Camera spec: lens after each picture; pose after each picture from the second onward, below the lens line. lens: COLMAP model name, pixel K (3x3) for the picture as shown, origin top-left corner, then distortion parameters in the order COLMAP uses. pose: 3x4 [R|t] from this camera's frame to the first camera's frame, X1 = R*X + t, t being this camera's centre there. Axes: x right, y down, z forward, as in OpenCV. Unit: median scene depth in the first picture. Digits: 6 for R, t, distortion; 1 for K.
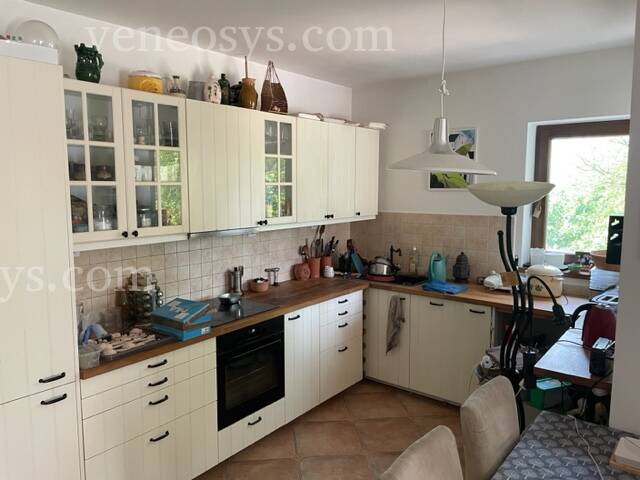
lens RADIAL K [[479.3, 0, 320.0], [0, 479.3, 240.0], [0, 0, 1]] dist [-0.001063, -0.001094]
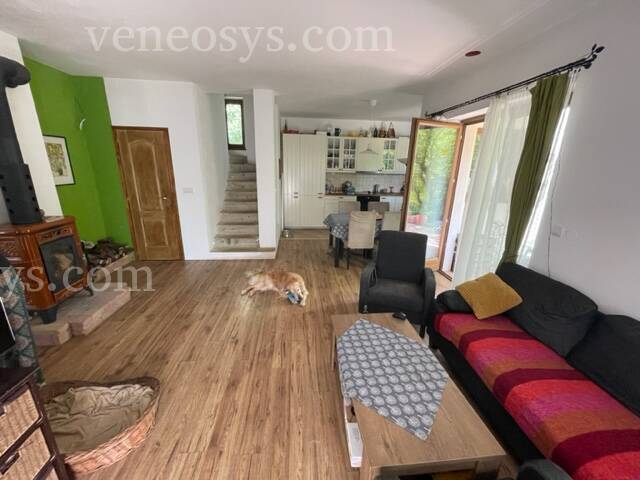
lens RADIAL K [[257.6, 0, 320.0], [0, 257.6, 240.0], [0, 0, 1]] dist [0.000000, -0.000038]
pose [[0.687904, 0.208741, -0.695137, 1.256691], [-0.101222, 0.975982, 0.192907, 0.179733], [0.718709, -0.062338, 0.692511, -0.860422]]
